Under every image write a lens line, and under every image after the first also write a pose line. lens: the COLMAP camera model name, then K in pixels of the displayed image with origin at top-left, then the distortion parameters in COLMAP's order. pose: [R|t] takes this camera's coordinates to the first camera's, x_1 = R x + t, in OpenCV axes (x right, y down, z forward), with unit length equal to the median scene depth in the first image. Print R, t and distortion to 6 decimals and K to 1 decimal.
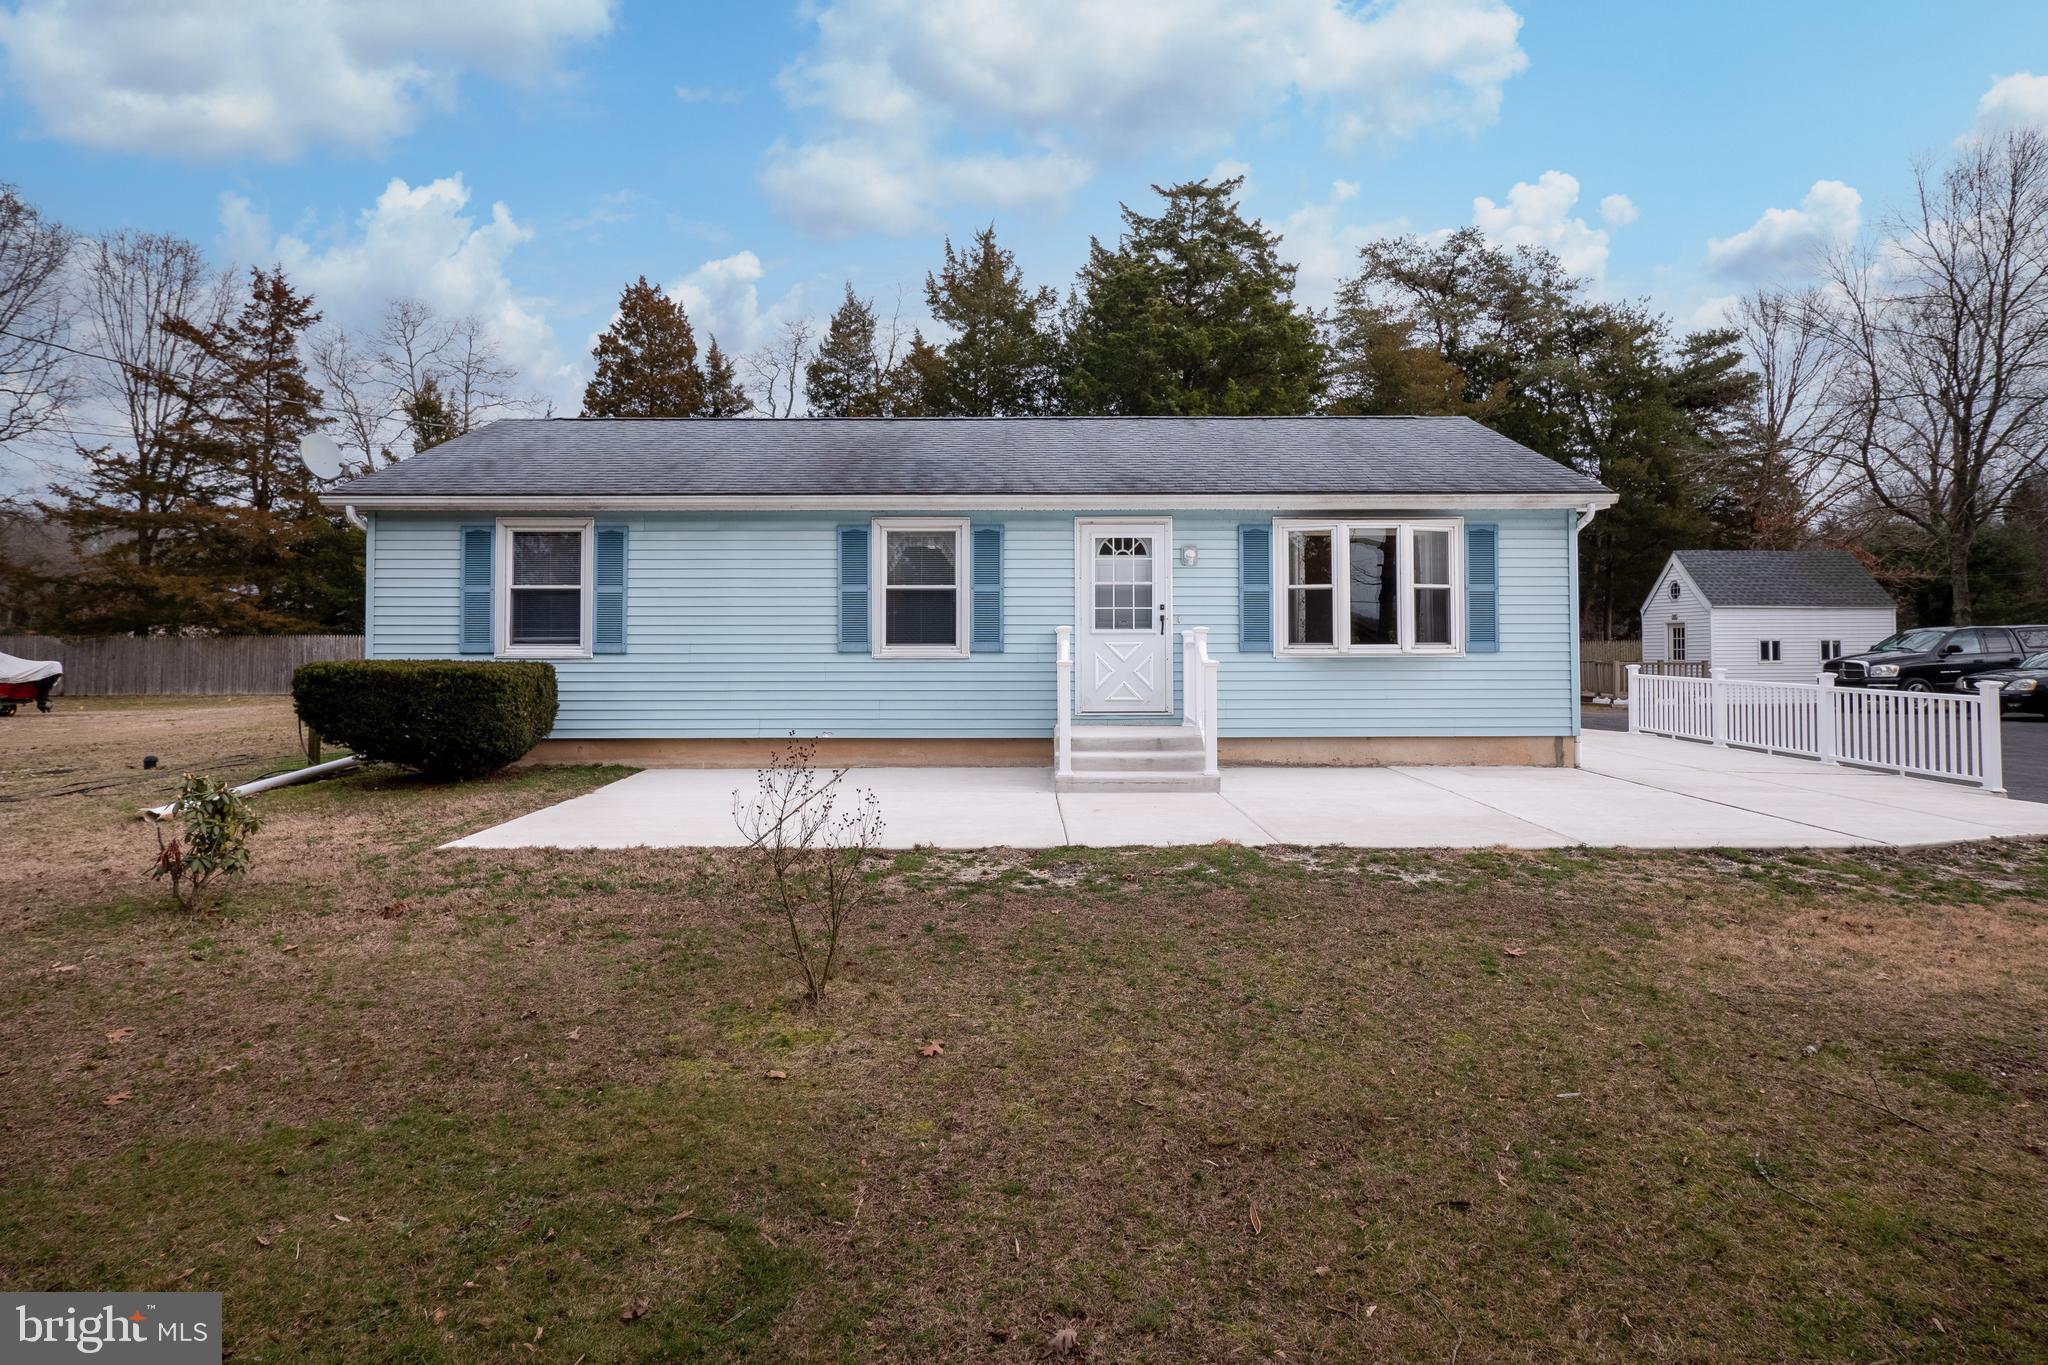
lens RADIAL K [[1145.2, 0, 1028.8], [0, 1145.2, 628.3], [0, 0, 1]] dist [0.017606, -0.001045]
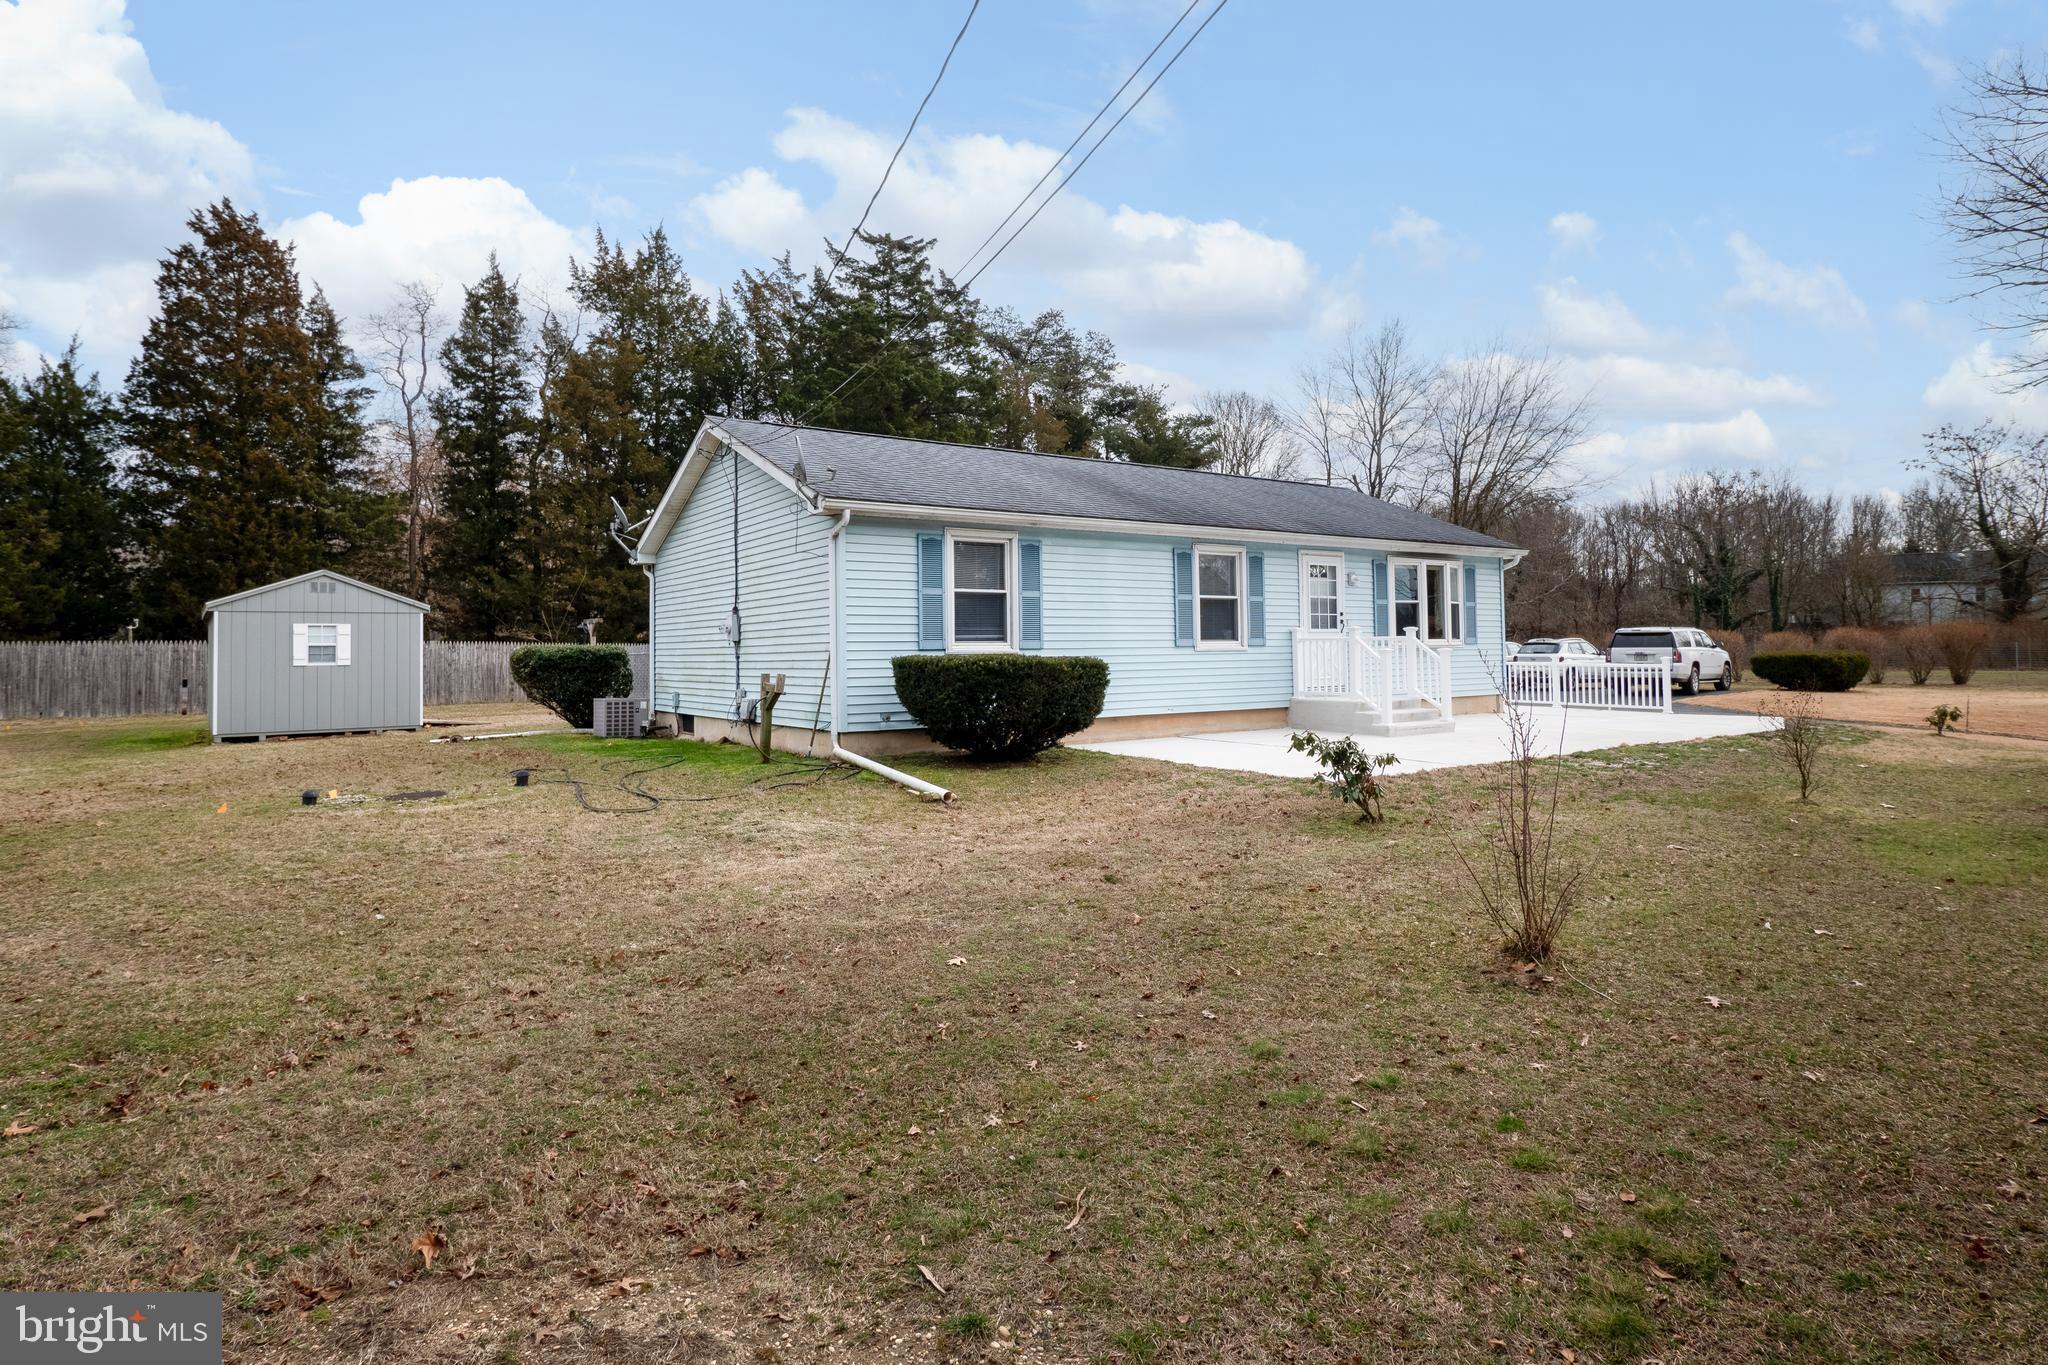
lens RADIAL K [[1071.6, 0, 1025.1], [0, 1071.6, 619.5], [0, 0, 1]] dist [0.048877, -0.000151]
pose [[0.847254, 0.010368, 0.531087, -0.339128], [-0.007152, 0.999942, -0.008111, 0.000774], [-0.531140, 0.003073, 0.847279, 0.023906]]
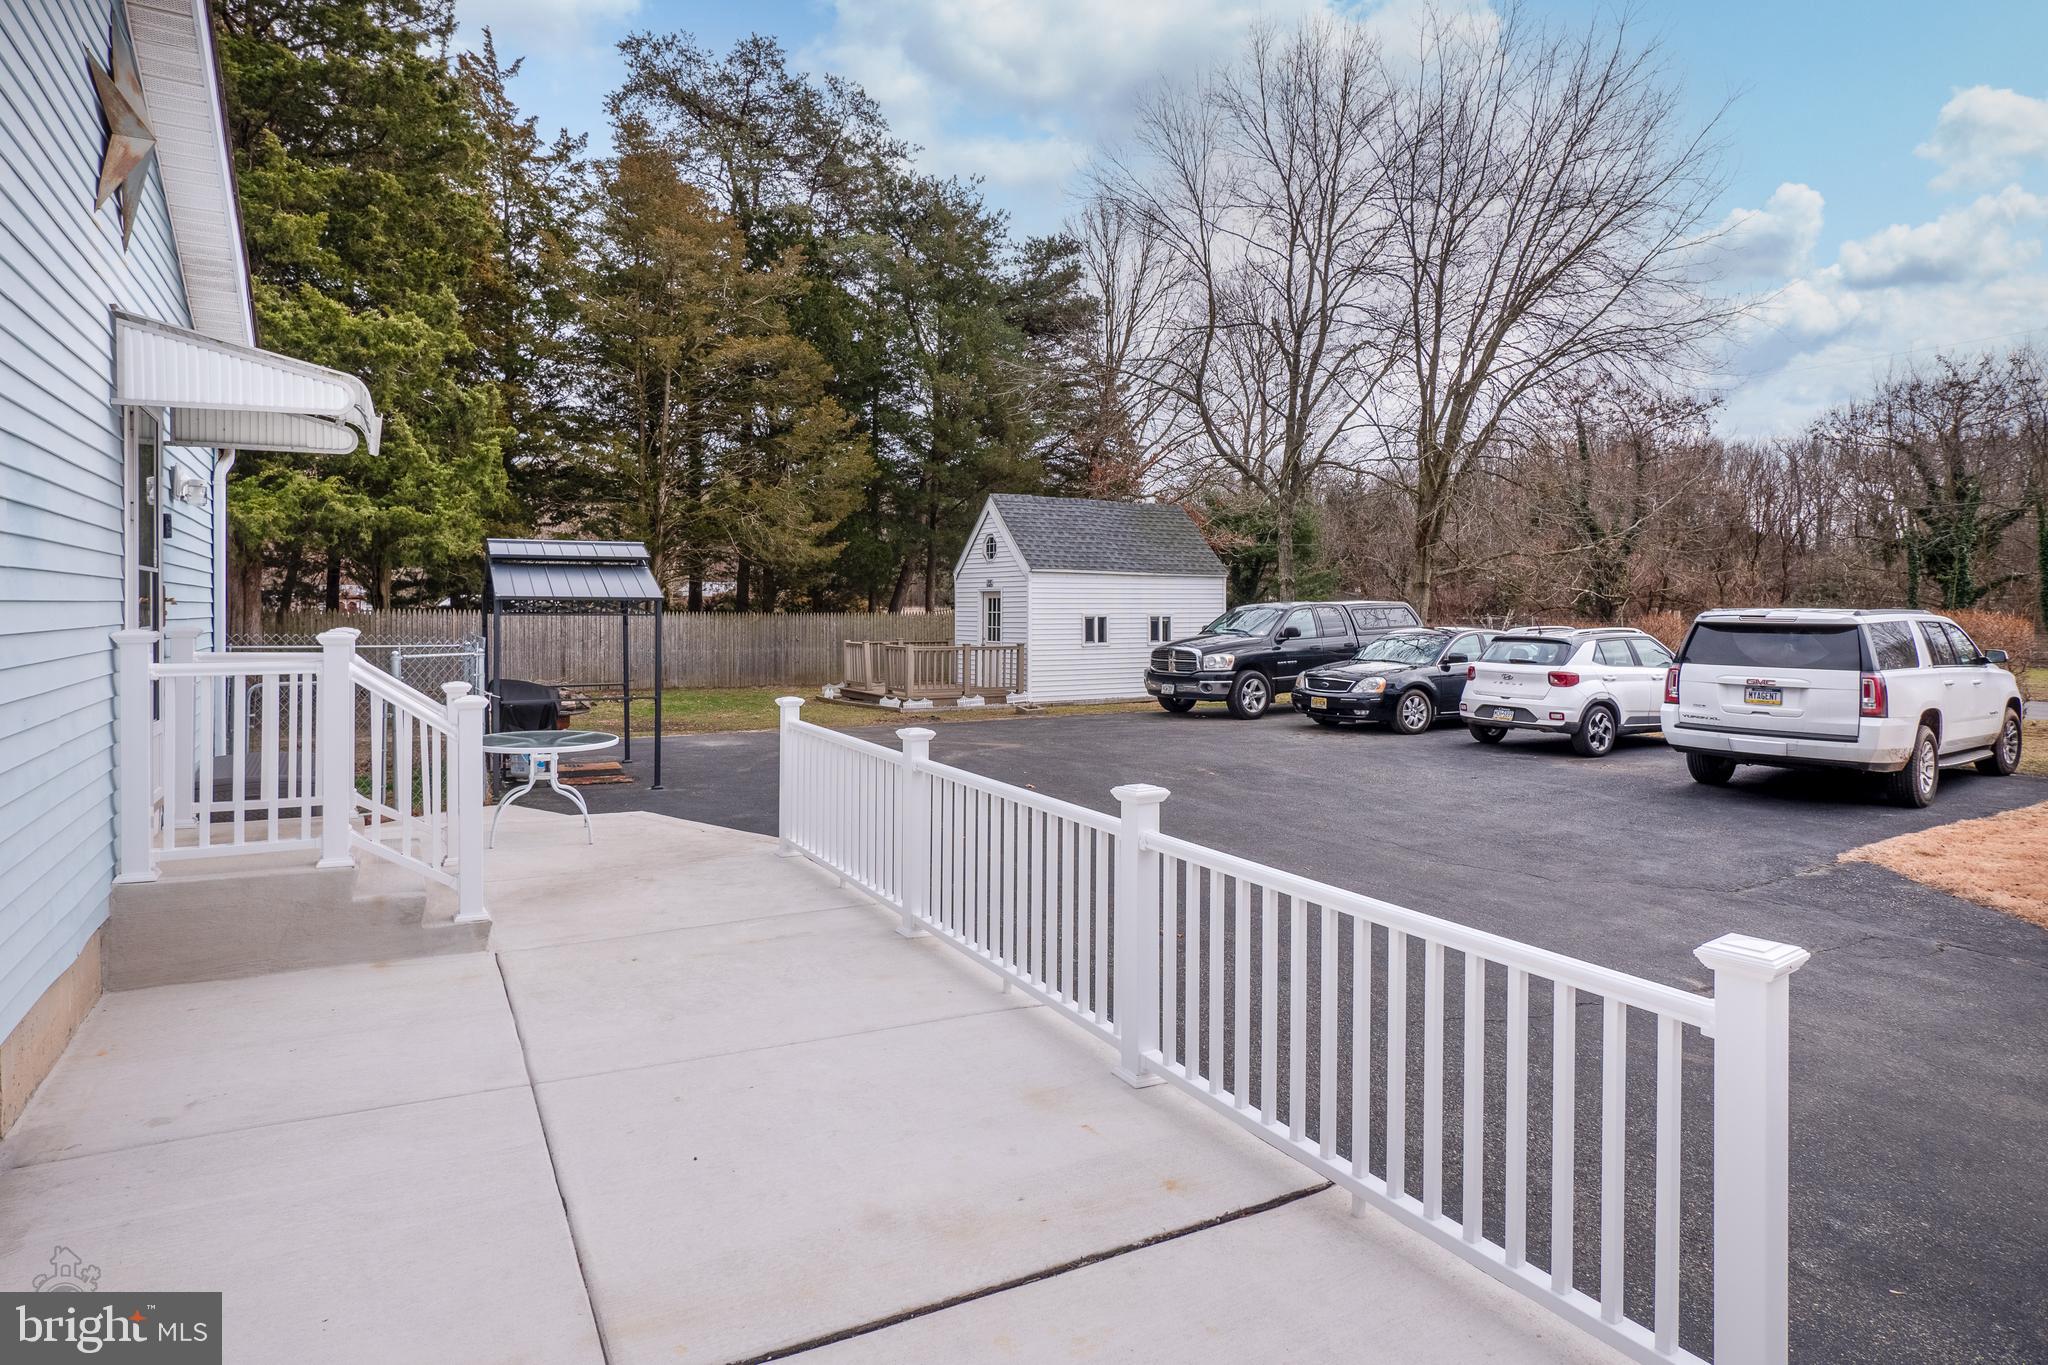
lens RADIAL K [[1193.9, 0, 1022.9], [0, 1193.9, 637.7], [0, 0, 1]] dist [0.073320, -0.023760]
pose [[0.881667, -0.005301, 0.471842, 0.212999], [-0.015390, 0.999082, 0.039982, -0.005843], [-0.471621, -0.042512, 0.880776, 0.305383]]
